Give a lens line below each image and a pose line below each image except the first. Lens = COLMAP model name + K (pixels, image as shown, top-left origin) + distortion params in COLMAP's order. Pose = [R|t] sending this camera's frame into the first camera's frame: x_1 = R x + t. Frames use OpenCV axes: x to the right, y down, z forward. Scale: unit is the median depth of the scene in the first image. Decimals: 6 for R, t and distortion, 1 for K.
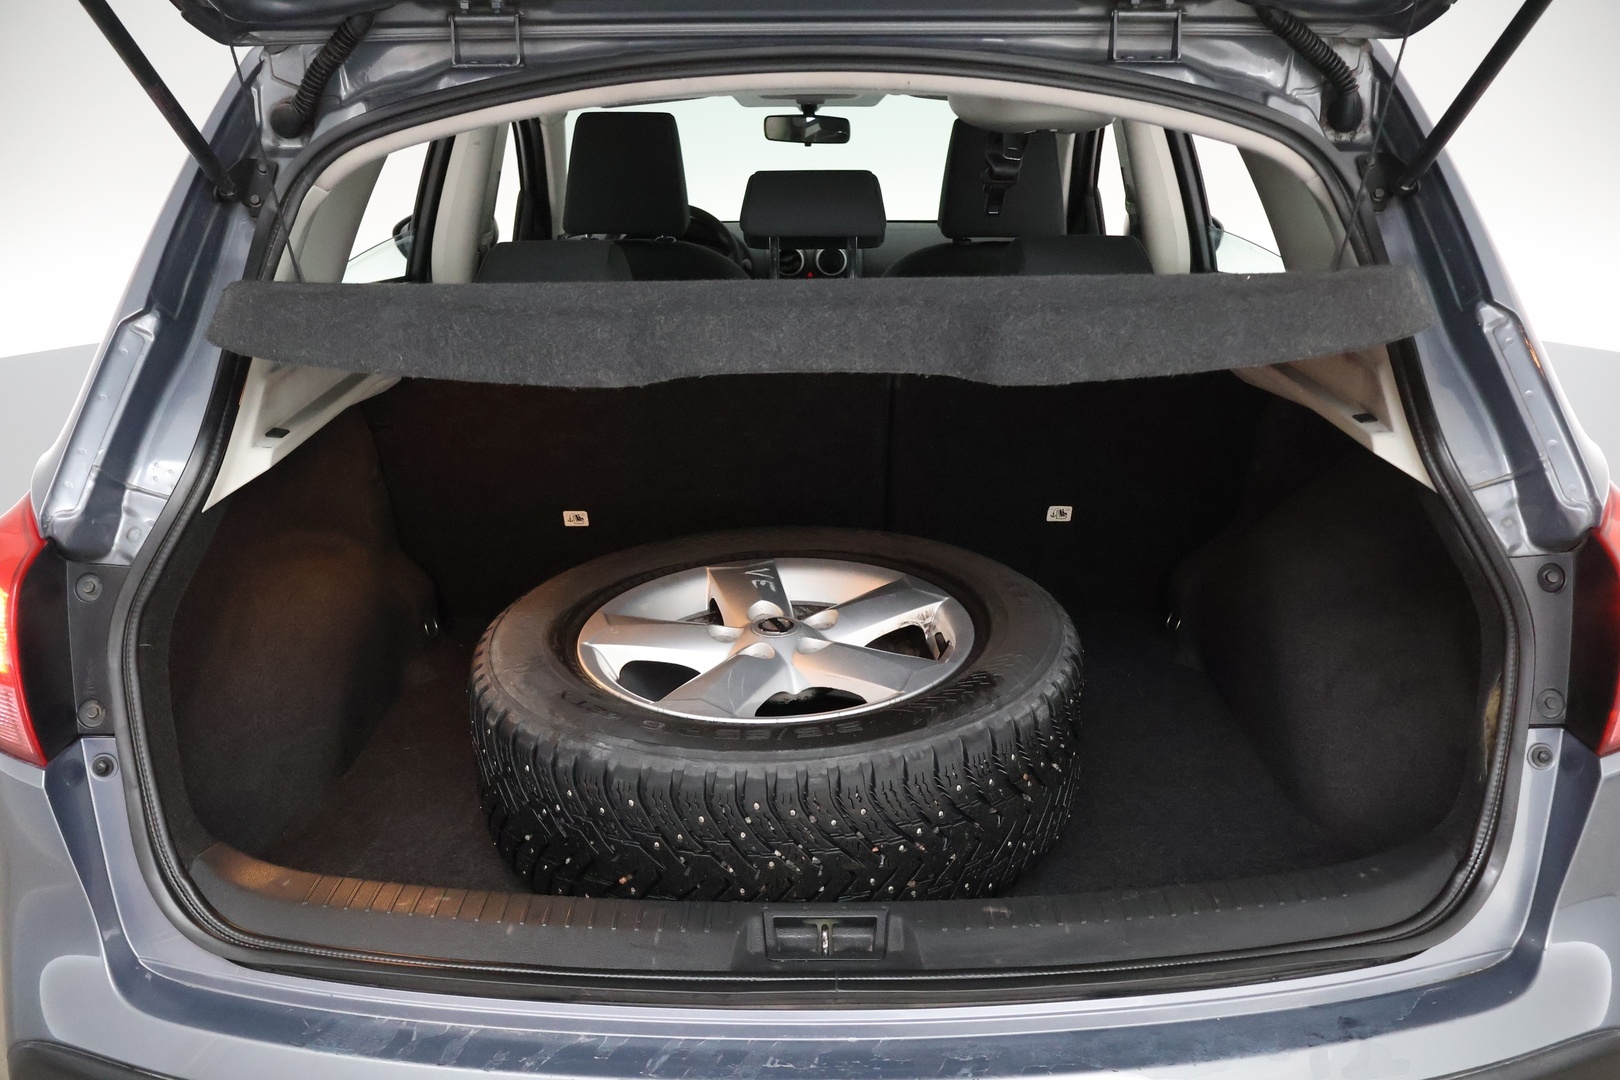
lens RADIAL K [[1424.2, 0, 810.0], [0, 1424.2, 540.0], [0, 0, 1]] dist [0.000492, 0.001522]
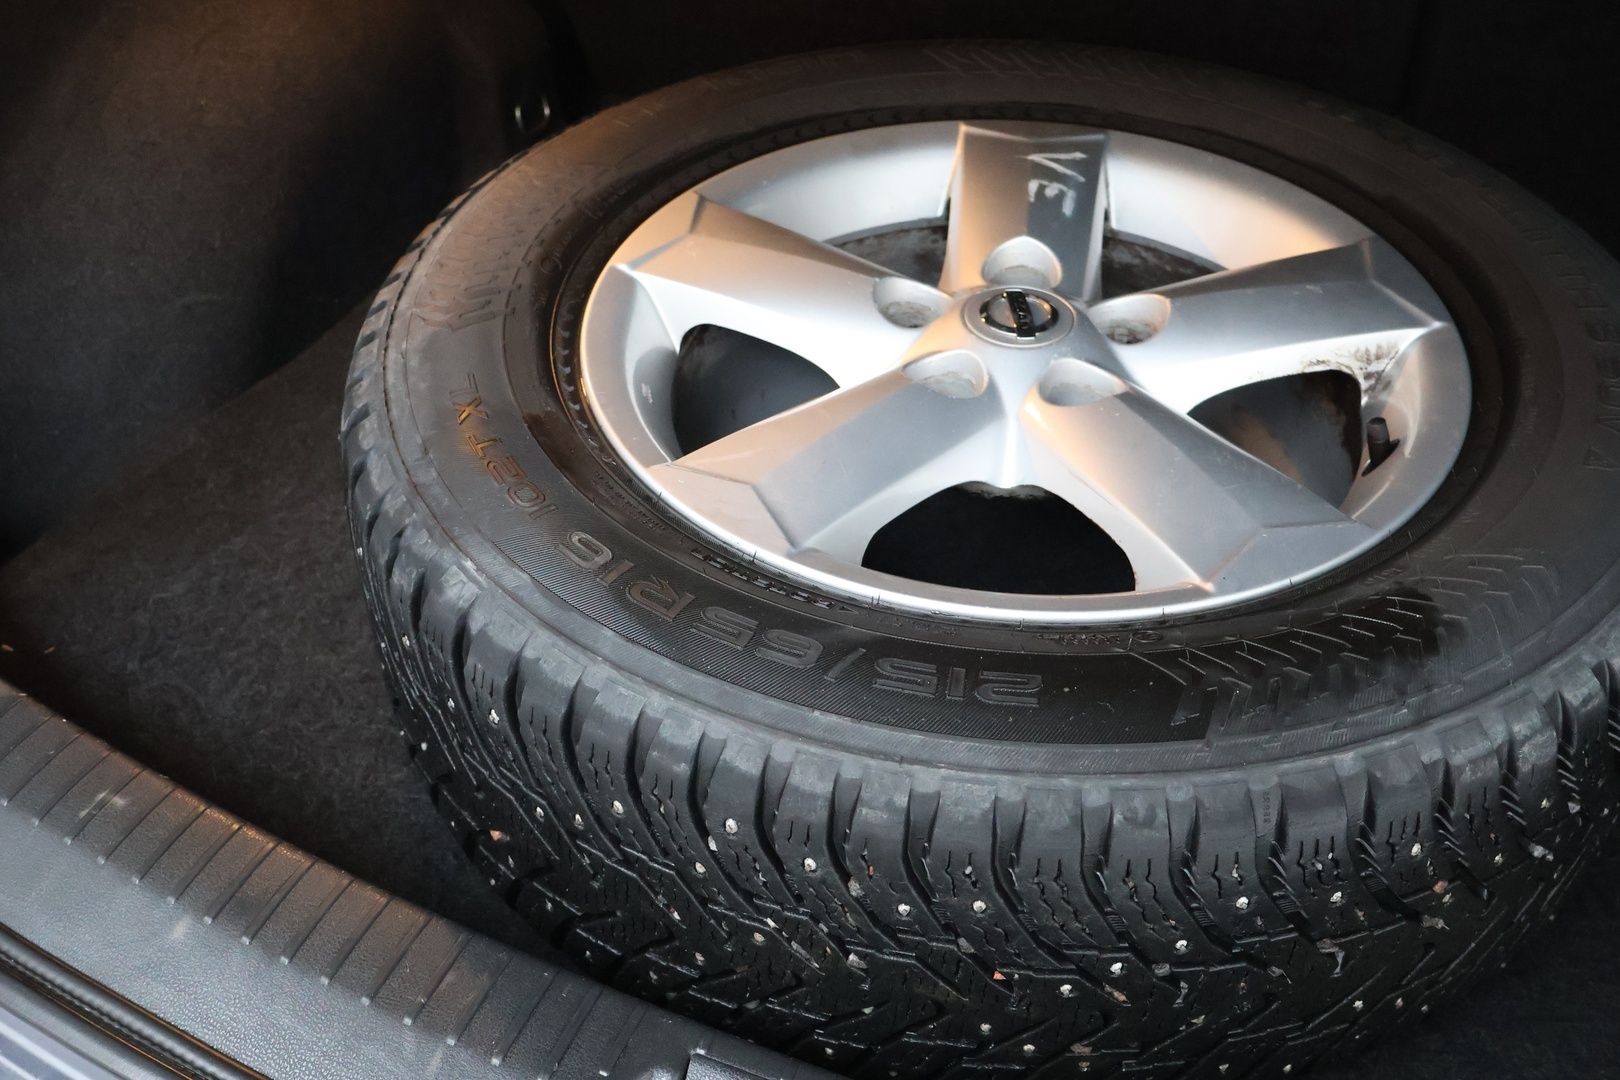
lens RADIAL K [[1728.6, 0, 810.0], [0, 1728.6, 540.0], [0, 0, 1]] dist [-0.000536, 0.005451]
pose [[0.927225, 0.258978, -0.270527, 0.094928], [-0.147413, 0.916431, 0.372053, -0.079711], [0.344273, -0.305098, 0.887914, 0.547029]]
